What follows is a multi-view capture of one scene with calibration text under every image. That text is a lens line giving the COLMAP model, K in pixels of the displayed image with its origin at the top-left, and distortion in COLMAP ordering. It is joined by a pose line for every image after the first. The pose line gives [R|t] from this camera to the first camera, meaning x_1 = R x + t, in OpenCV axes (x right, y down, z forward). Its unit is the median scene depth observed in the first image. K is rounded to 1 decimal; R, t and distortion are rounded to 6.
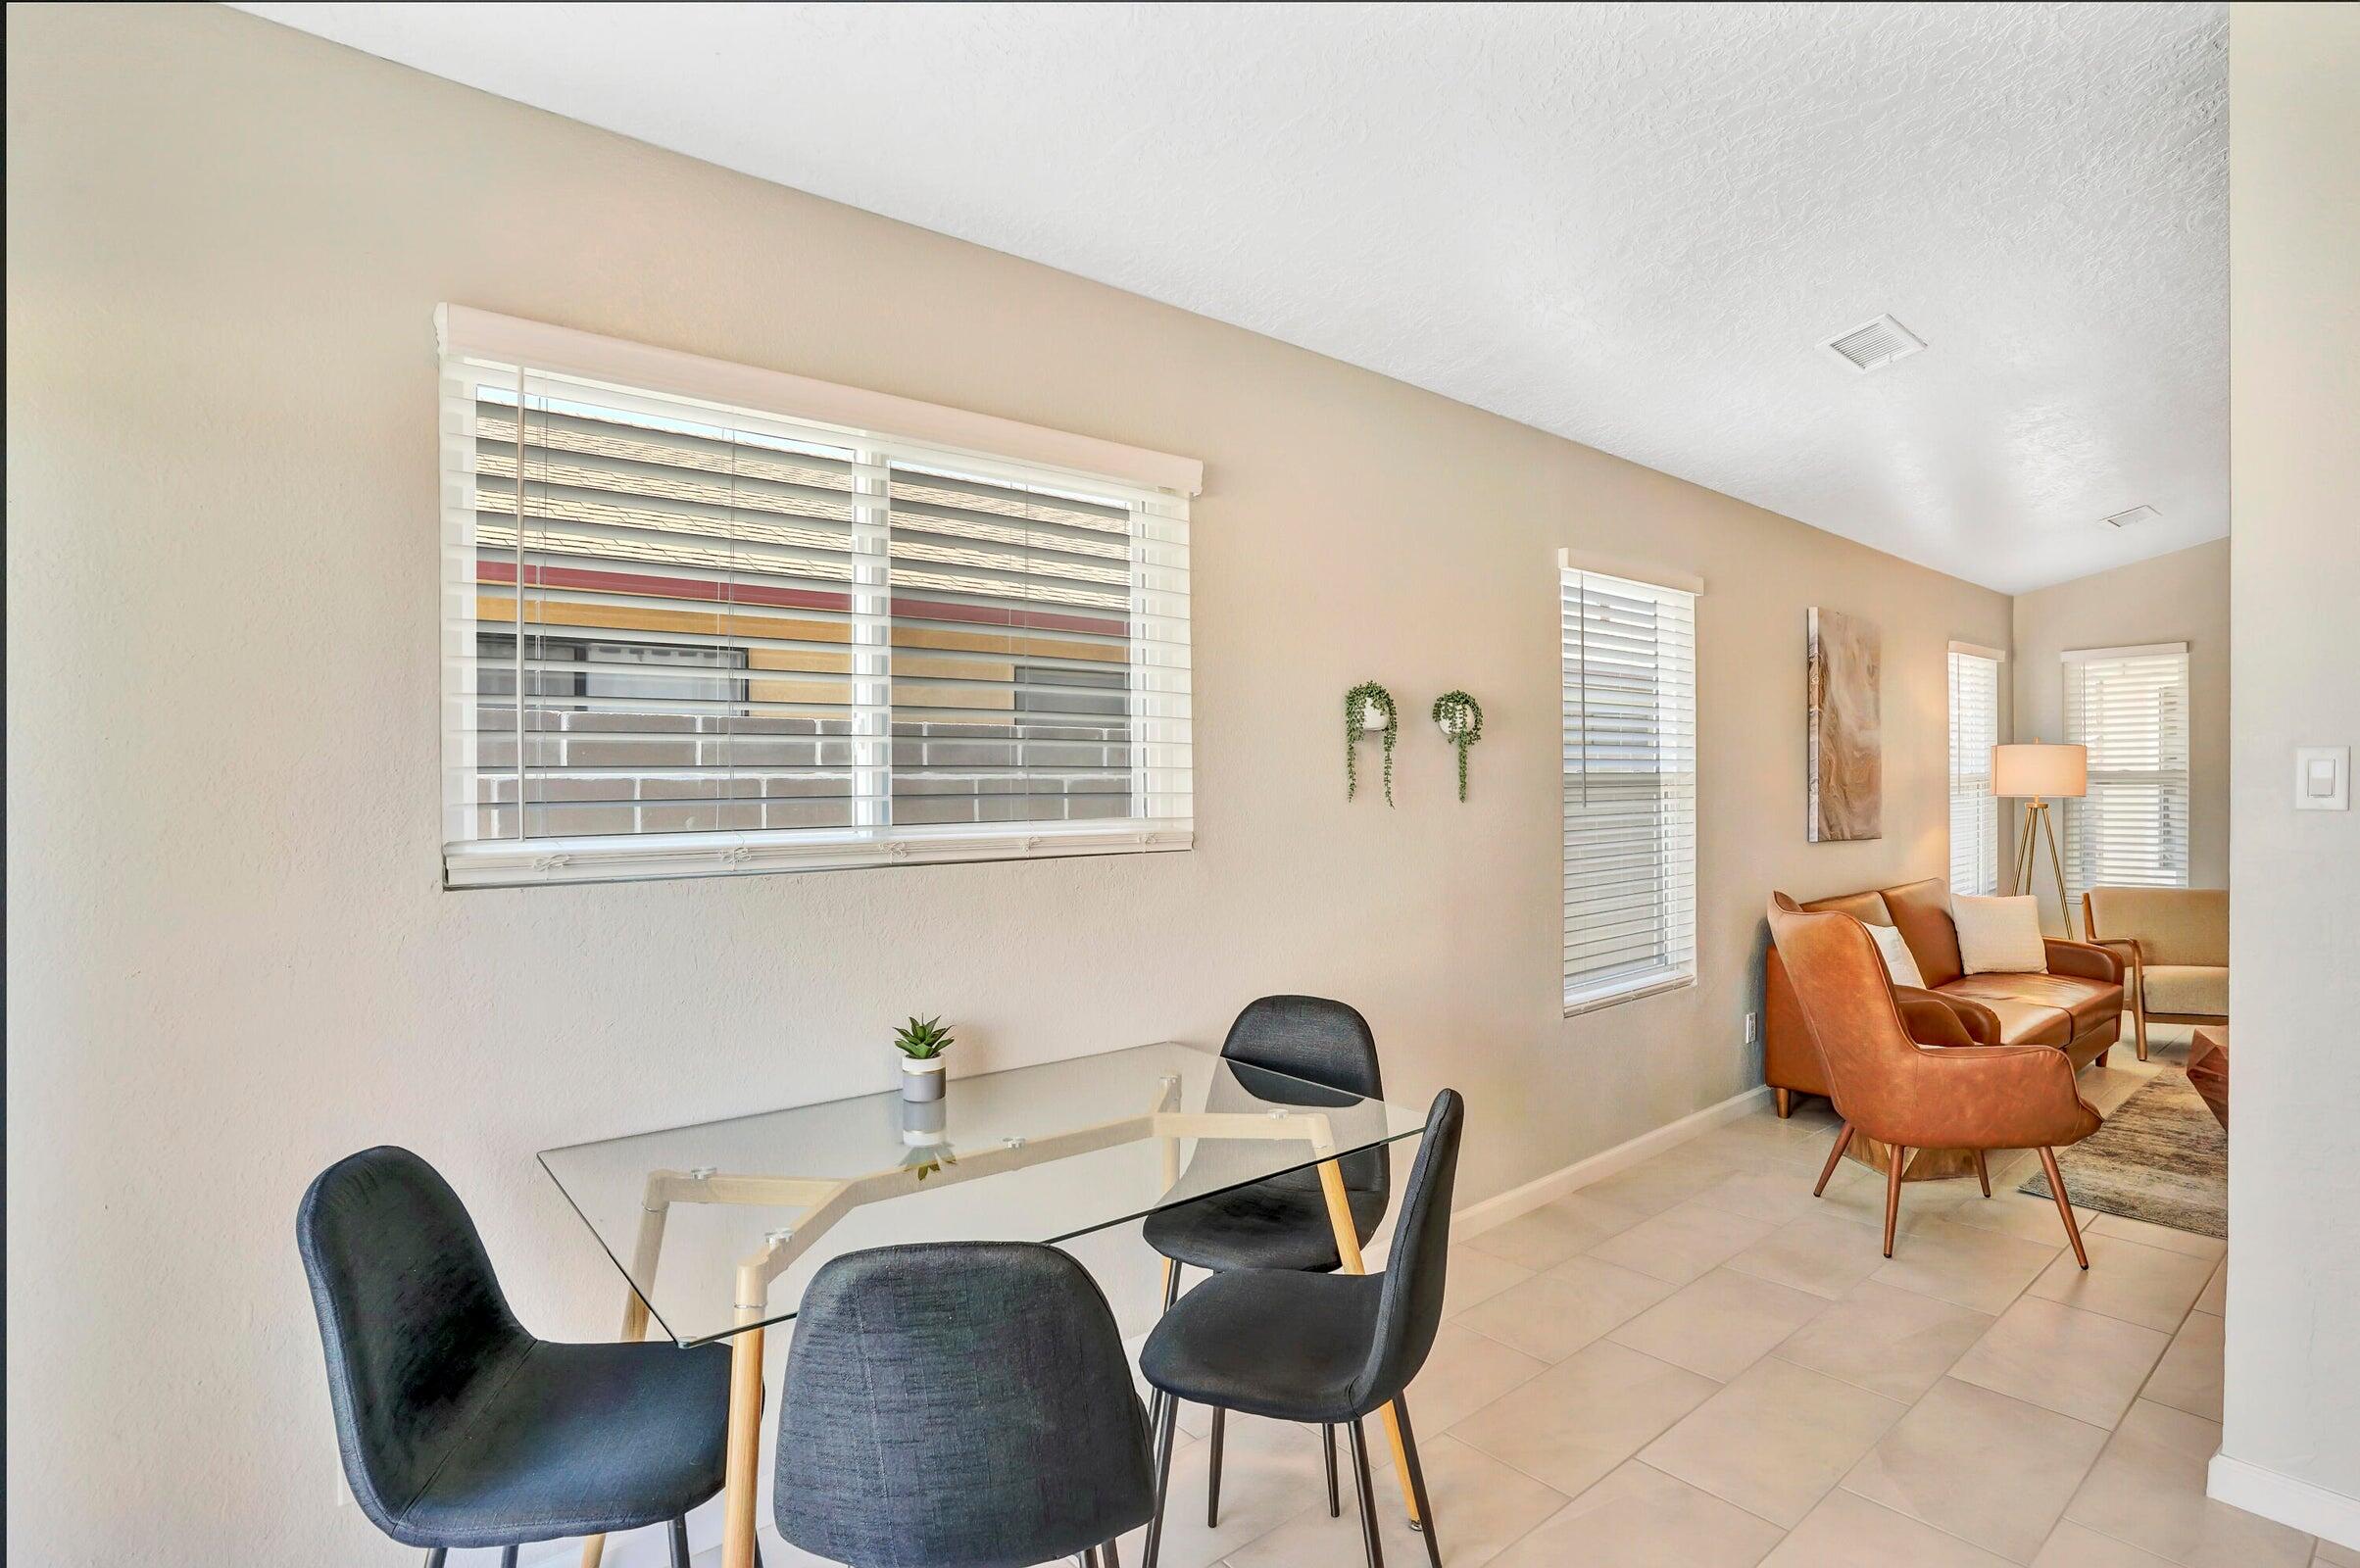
lens RADIAL K [[1156.6, 0, 1180.0], [0, 1156.6, 784.0], [0, 0, 1]] dist [0.001941, 0.000584]
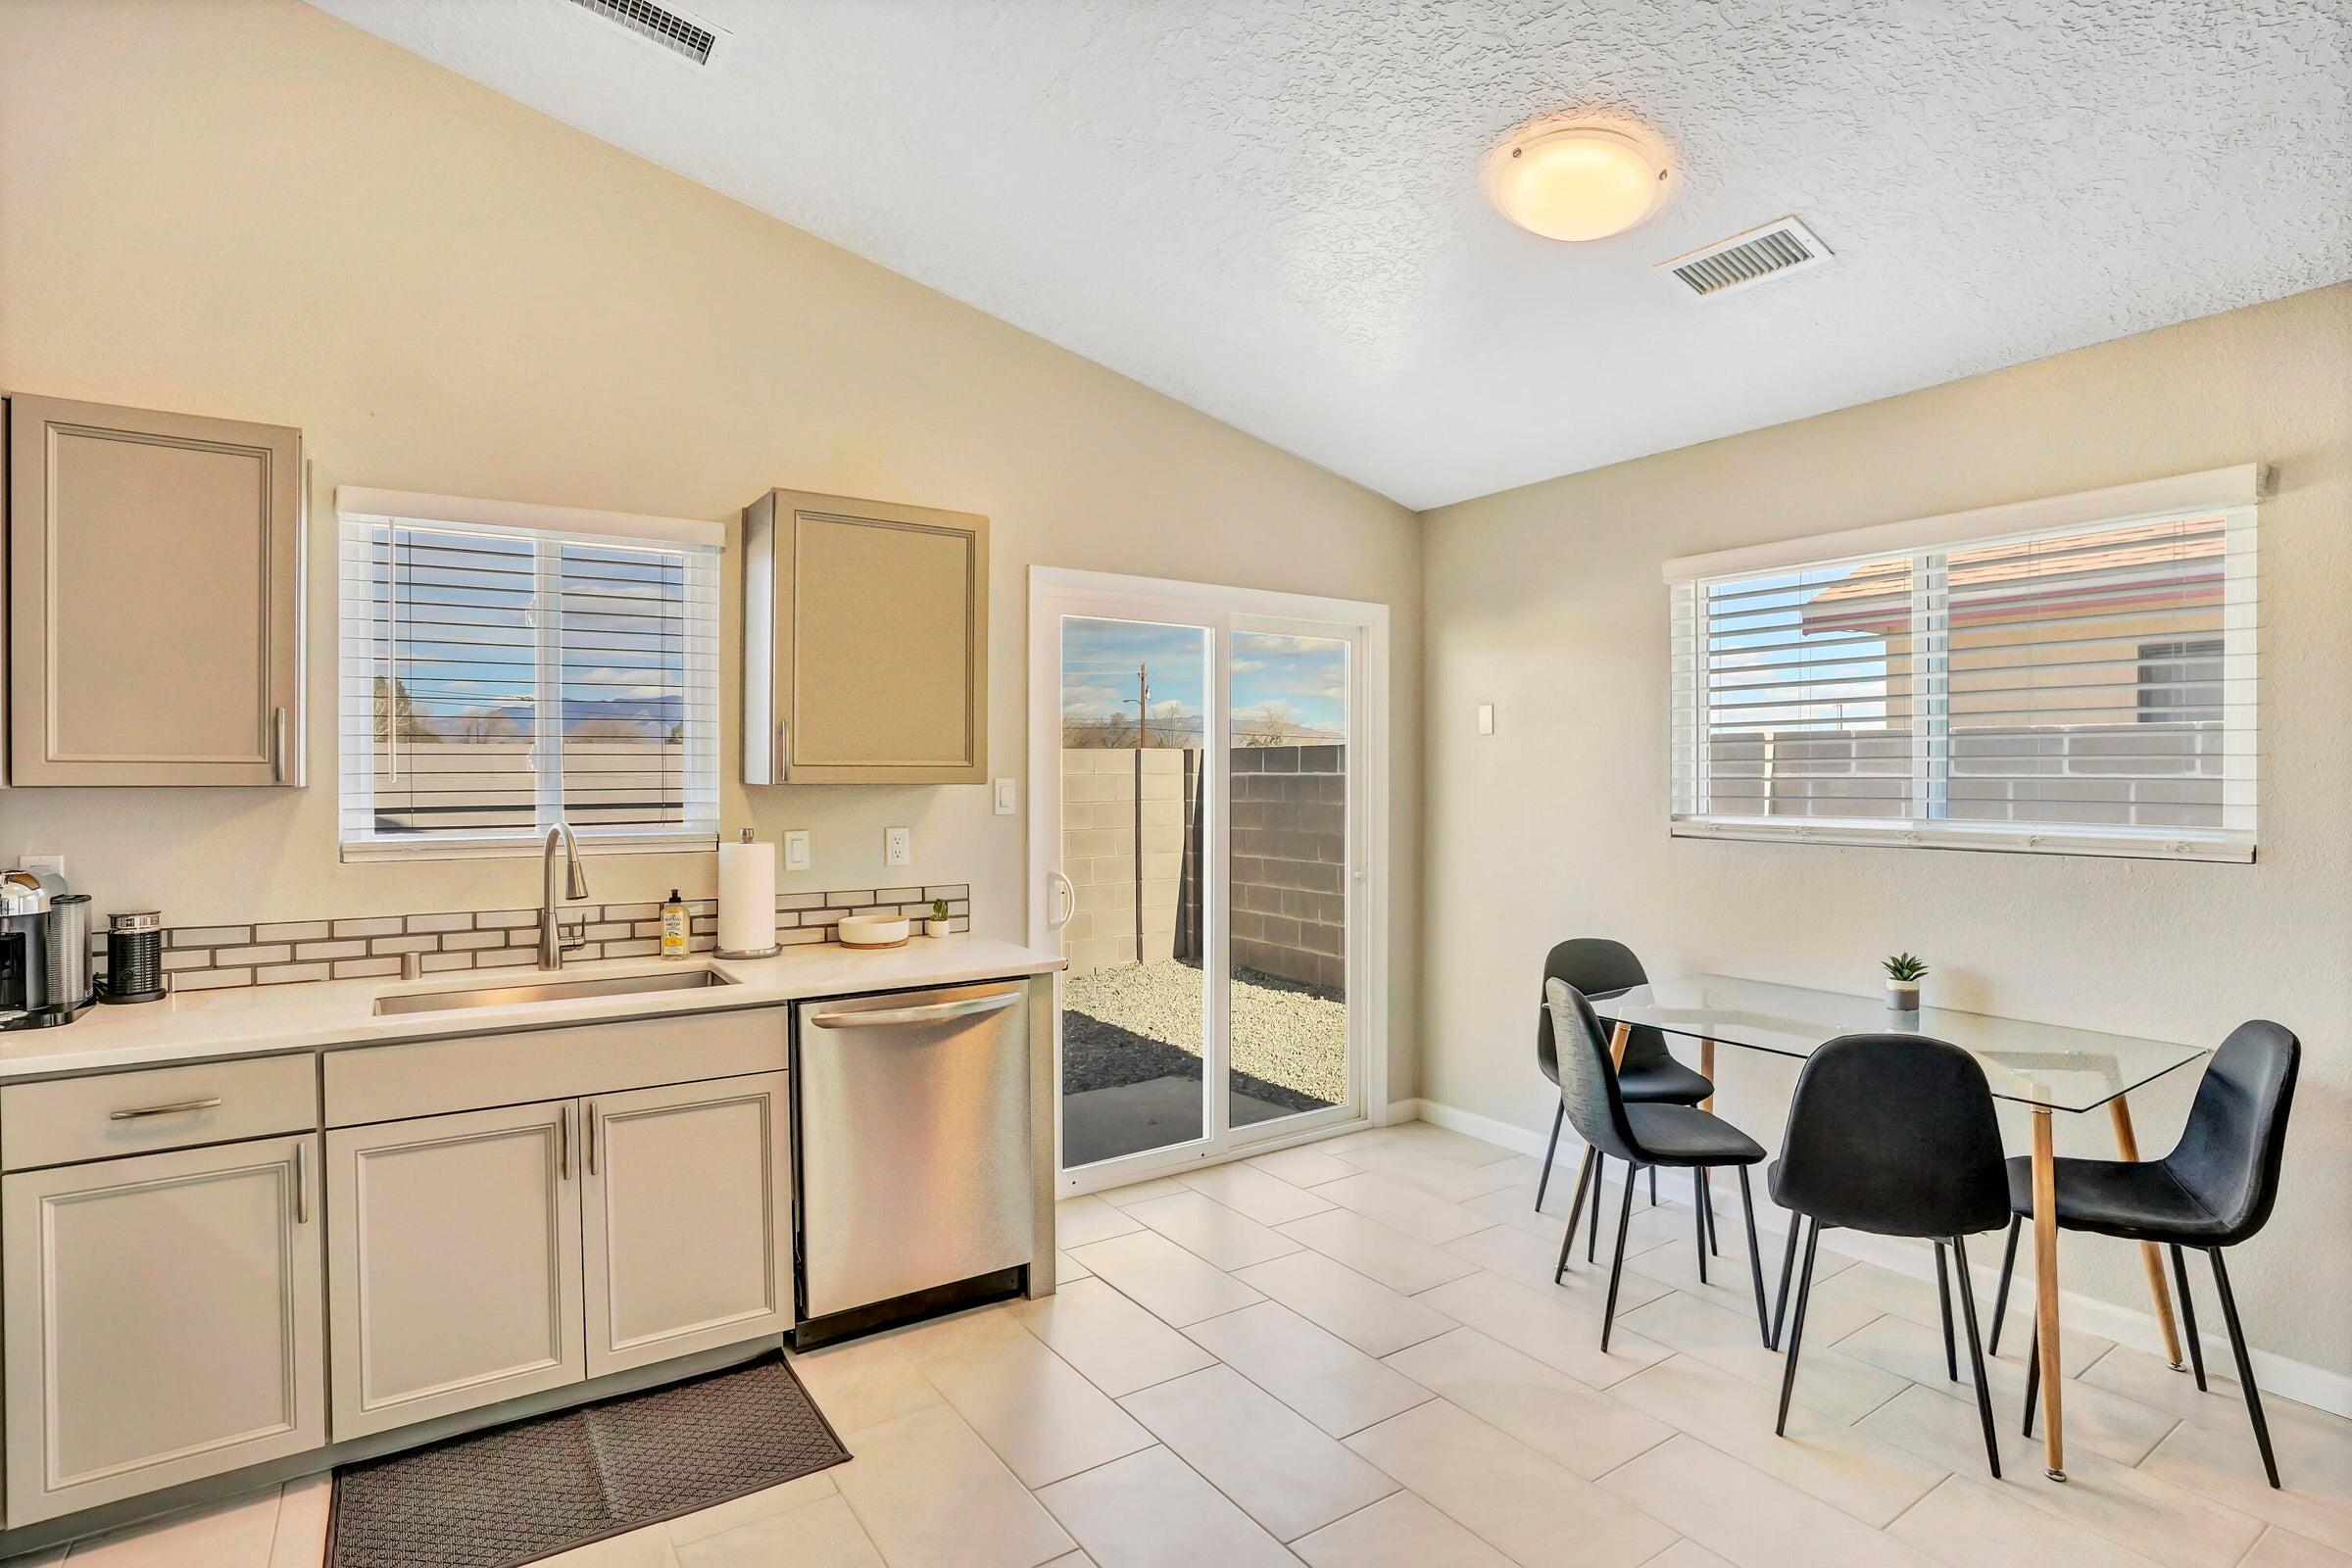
lens RADIAL K [[1152.7, 0, 1176.0], [0, 1152.7, 784.0], [0, 0, 1]] dist [0.001941, 0.000584]
pose [[-0.095934, 0.014306, -0.995285, 1.078147], [-0.007784, 0.999855, 0.015122, -0.017838], [0.995357, 0.009198, -0.095809, 0.199507]]
